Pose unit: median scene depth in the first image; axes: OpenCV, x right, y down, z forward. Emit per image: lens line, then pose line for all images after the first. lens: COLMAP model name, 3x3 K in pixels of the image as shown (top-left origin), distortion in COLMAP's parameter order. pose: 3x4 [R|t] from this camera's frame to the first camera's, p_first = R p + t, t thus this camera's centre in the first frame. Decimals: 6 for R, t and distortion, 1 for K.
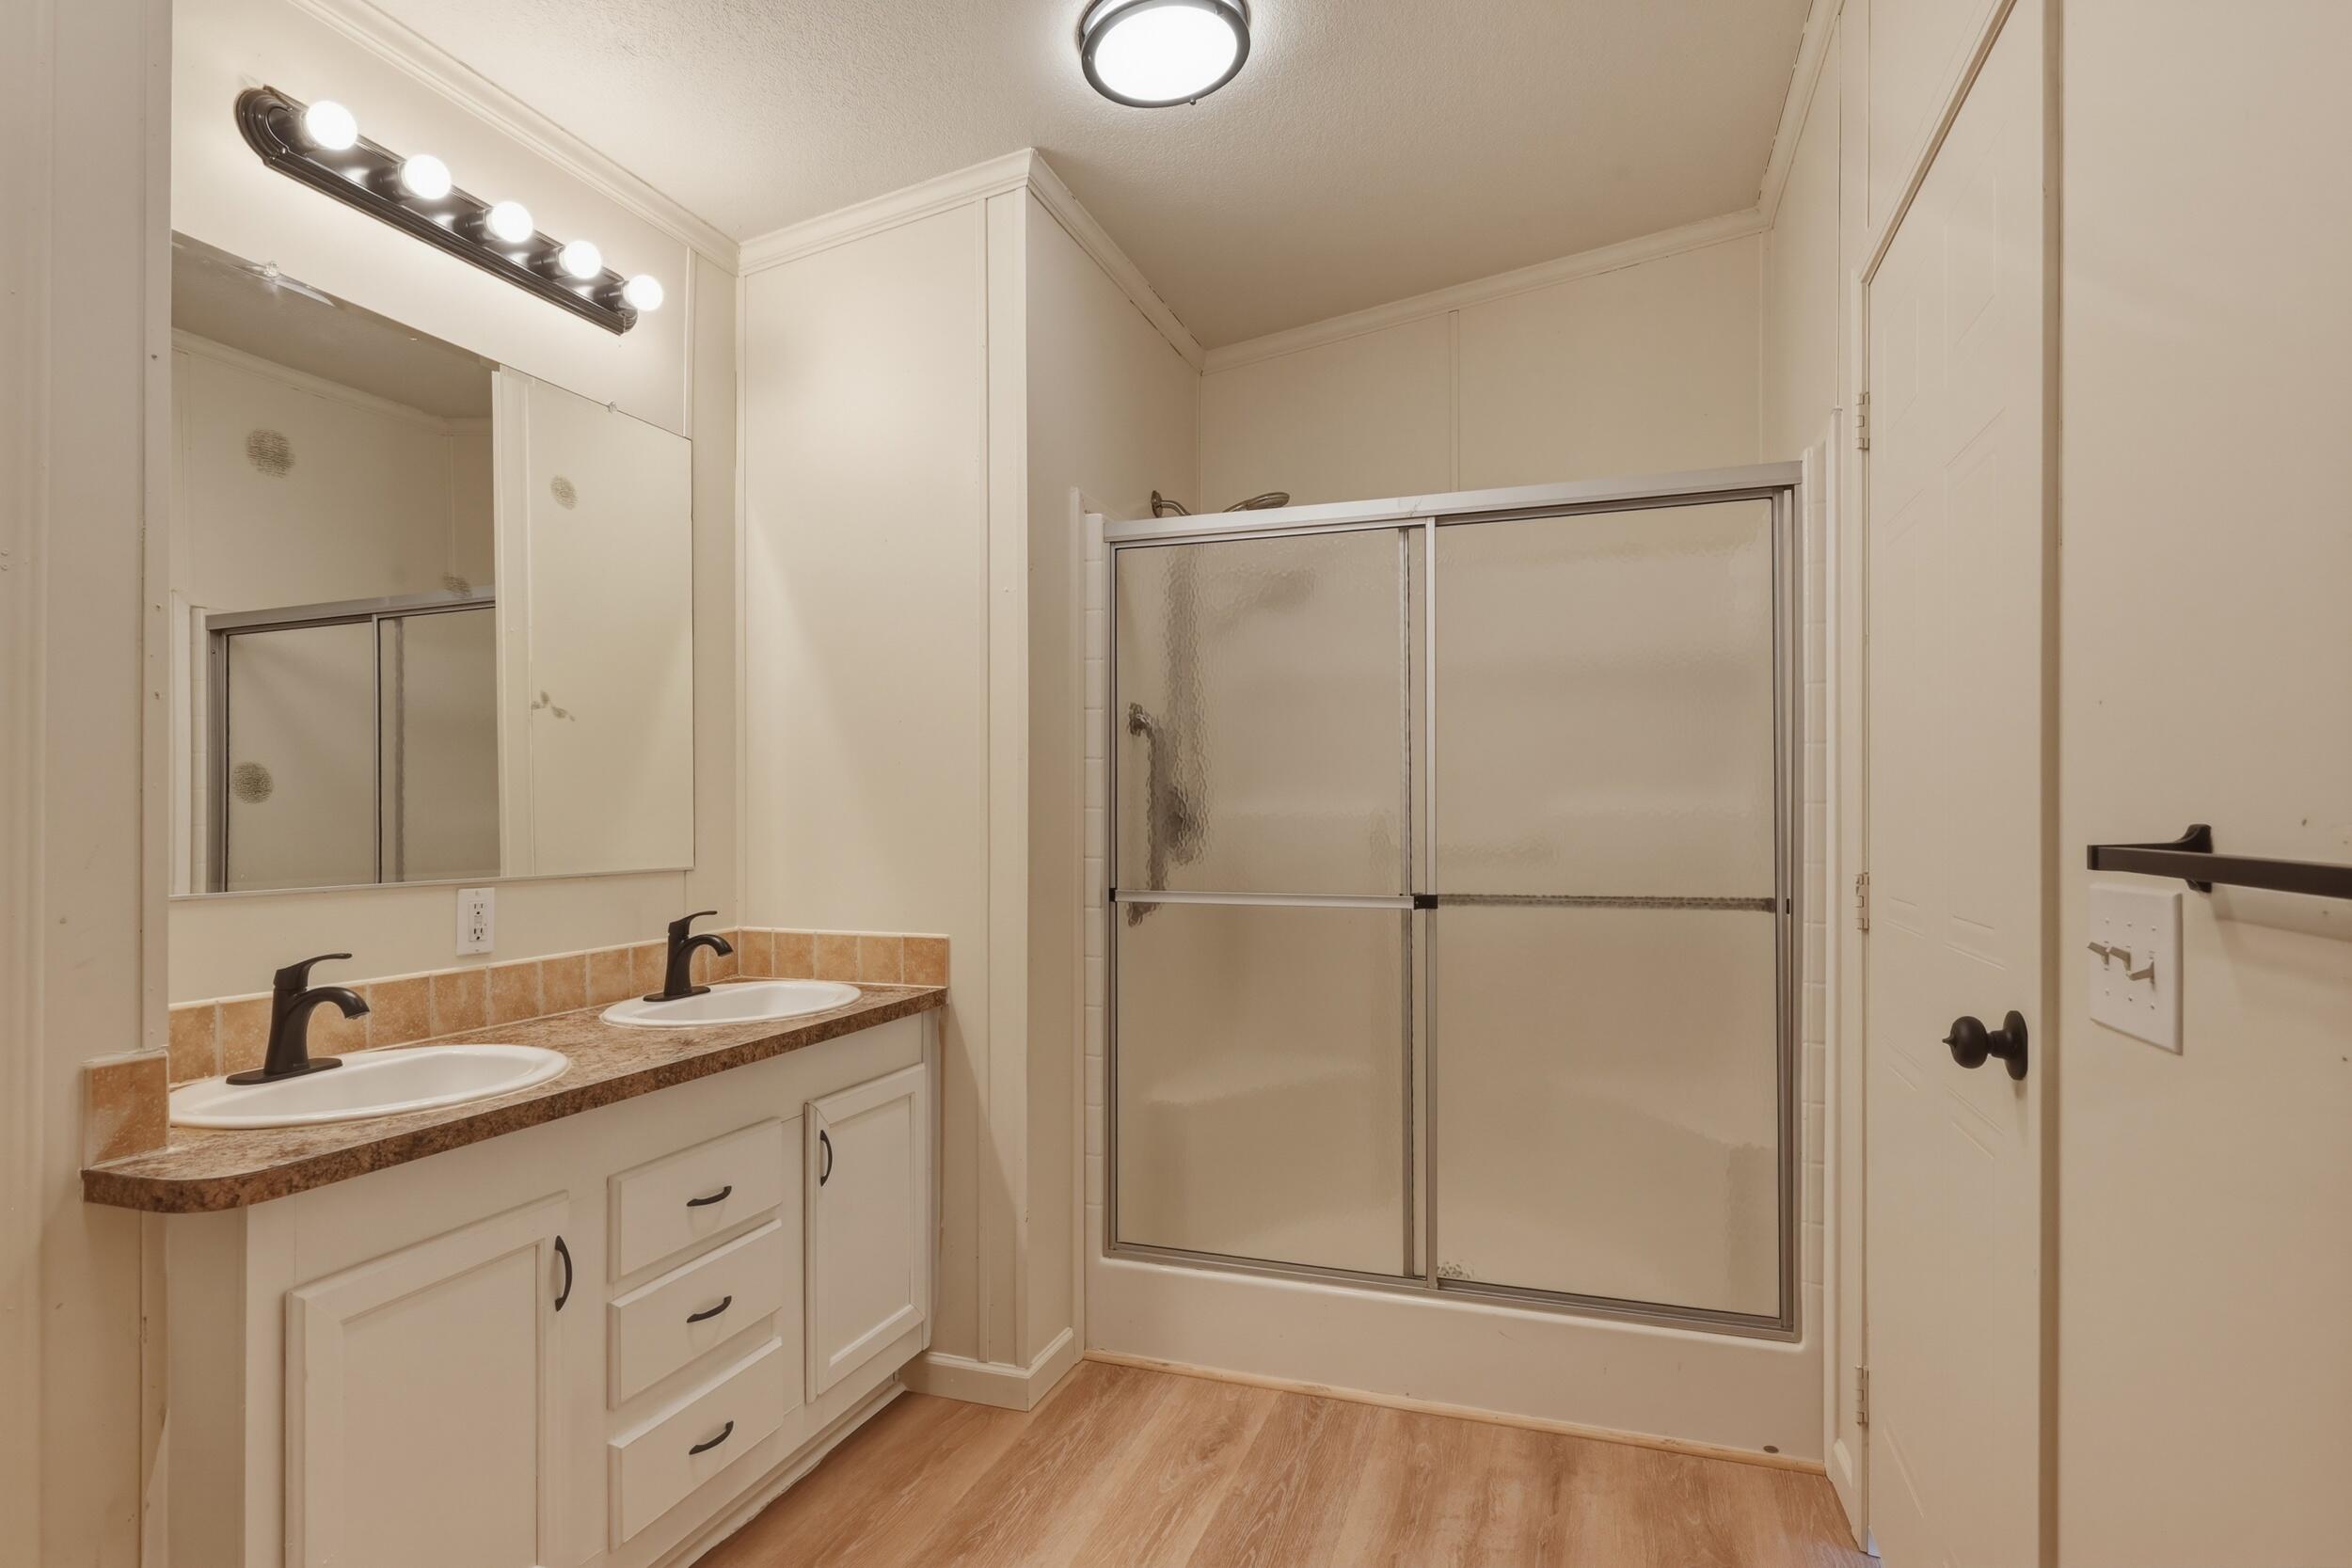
lens RADIAL K [[1212.3, 0, 1172.6], [0, 1212.3, 803.2], [0, 0, 1]] dist [0.030629, 0.000268]
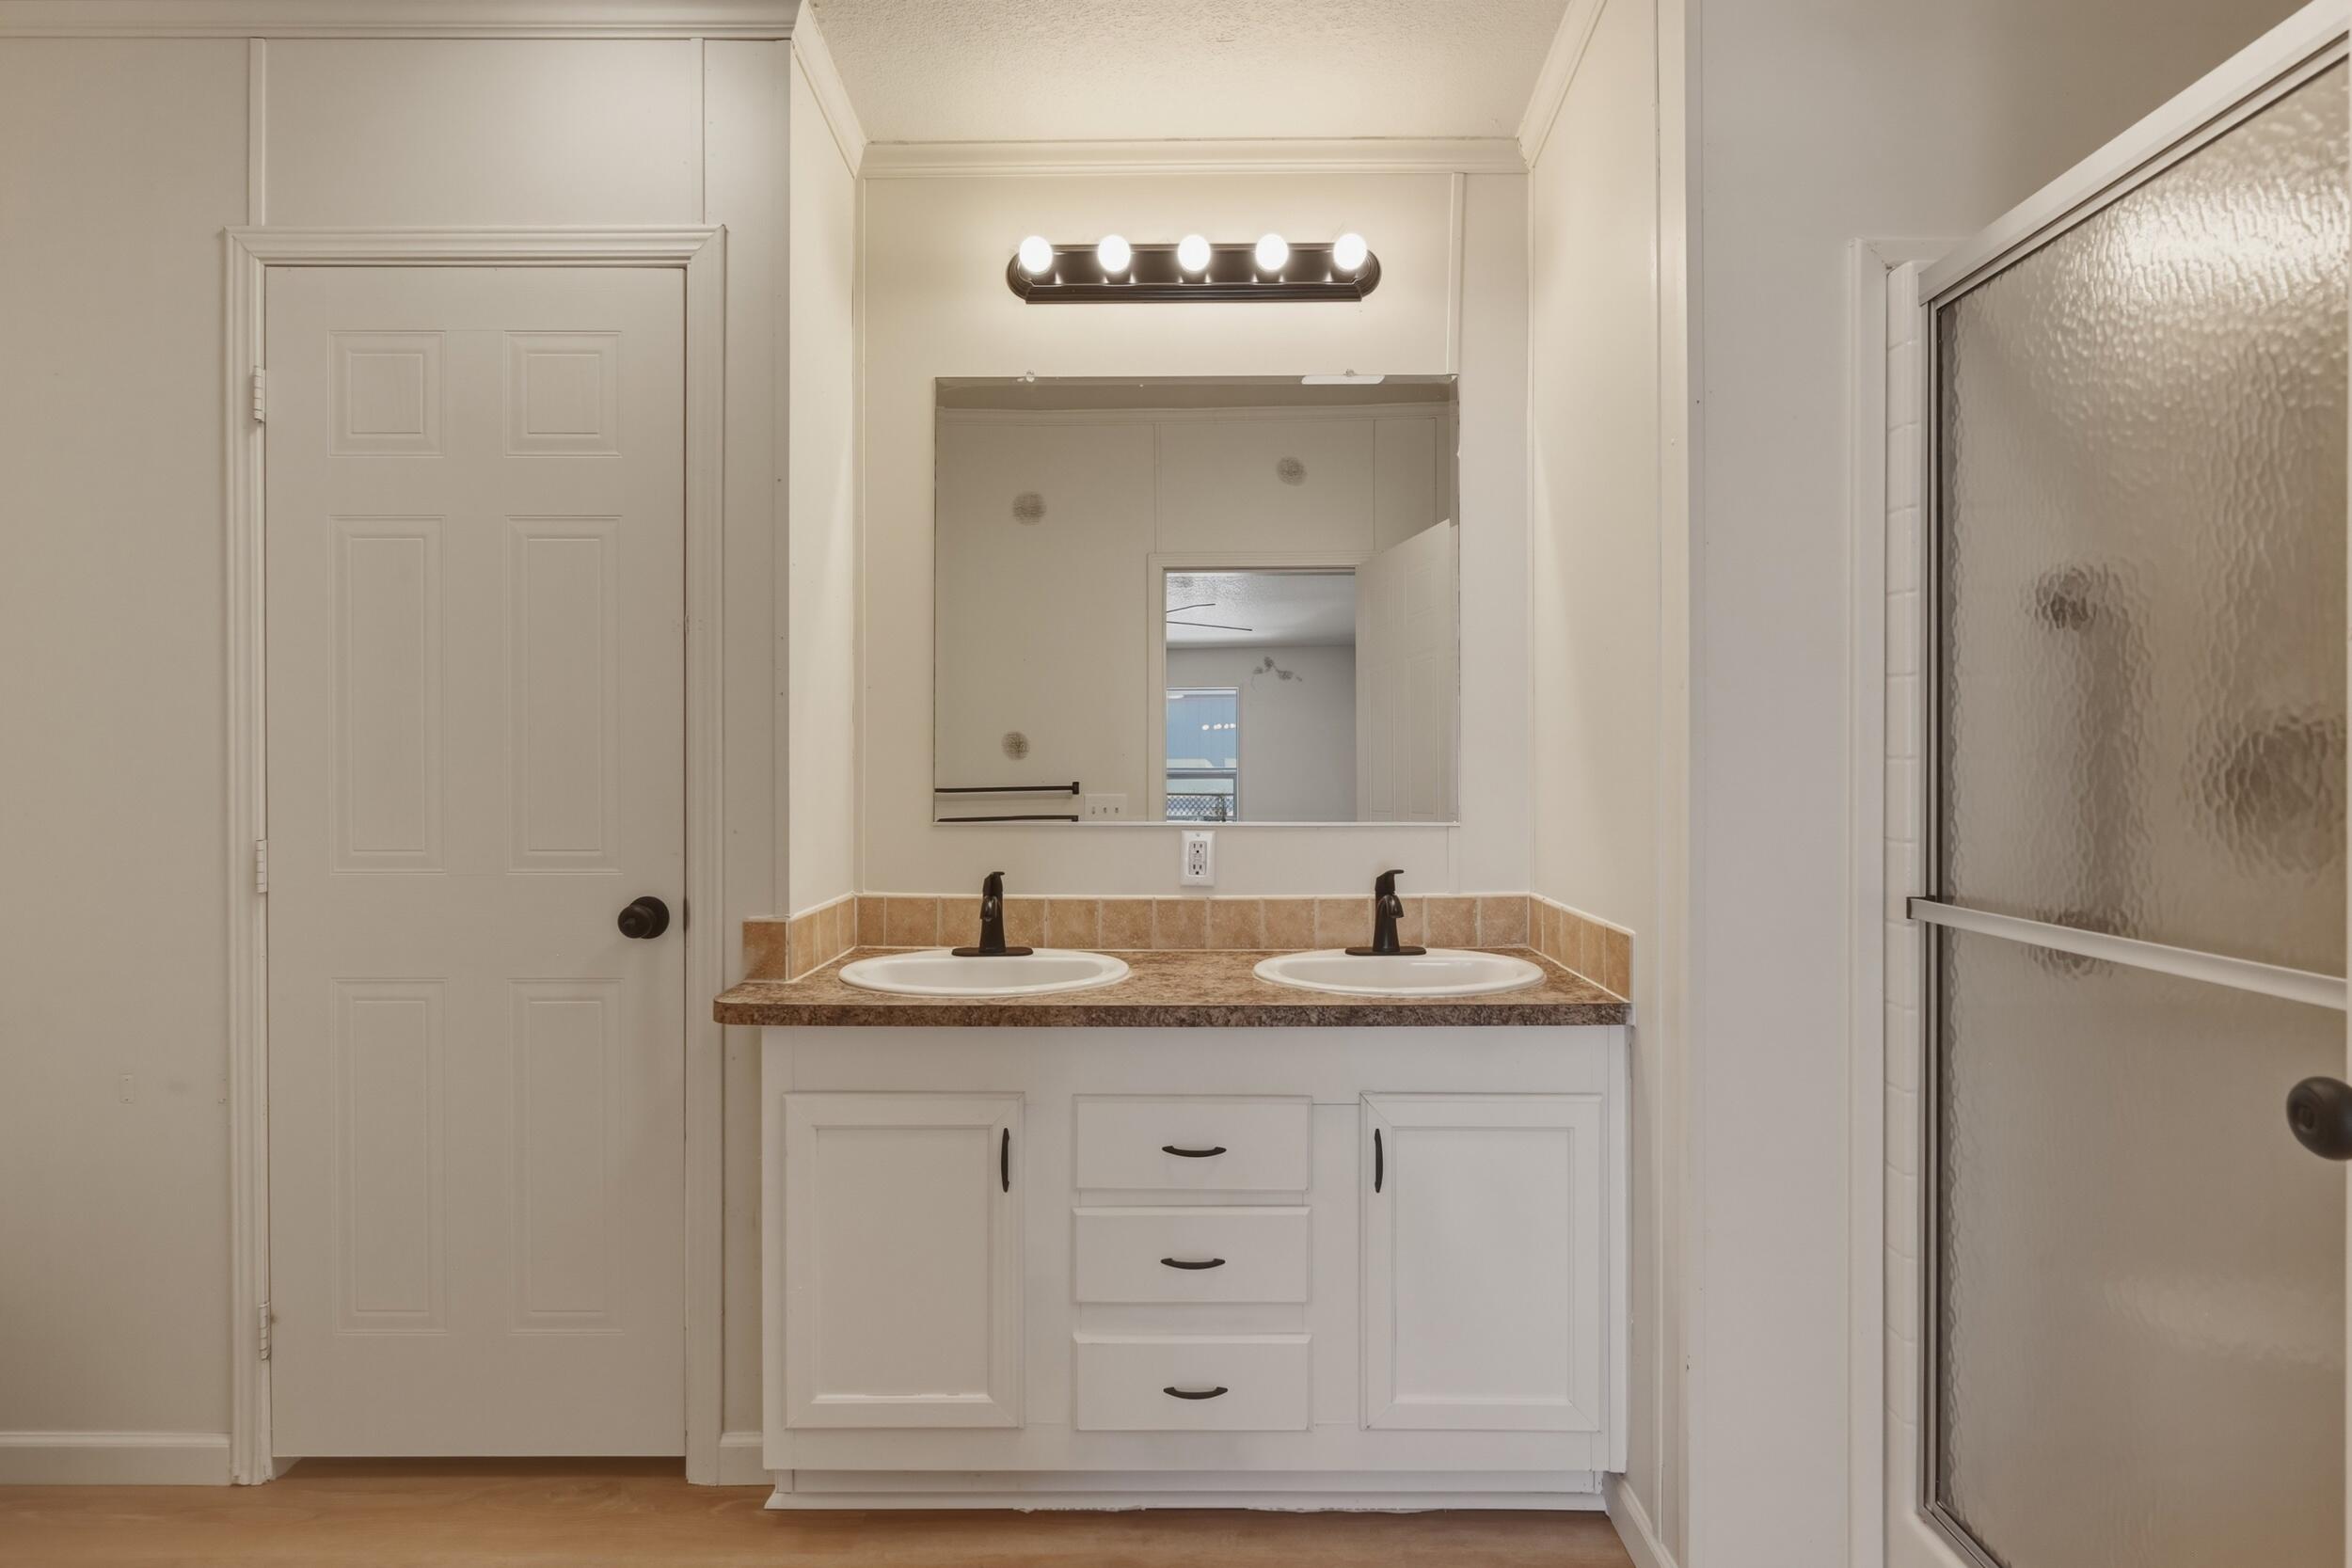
lens RADIAL K [[1074.4, 0, 1177.5], [0, 1074.4, 776.5], [0, 0, 1]] dist [0.001577, -0.000130]
pose [[0.340420, 0.000760, -0.940273, 0.401006], [0.010630, 0.999933, 0.004657, 0.012608], [0.940214, -0.011581, 0.340389, 0.635458]]
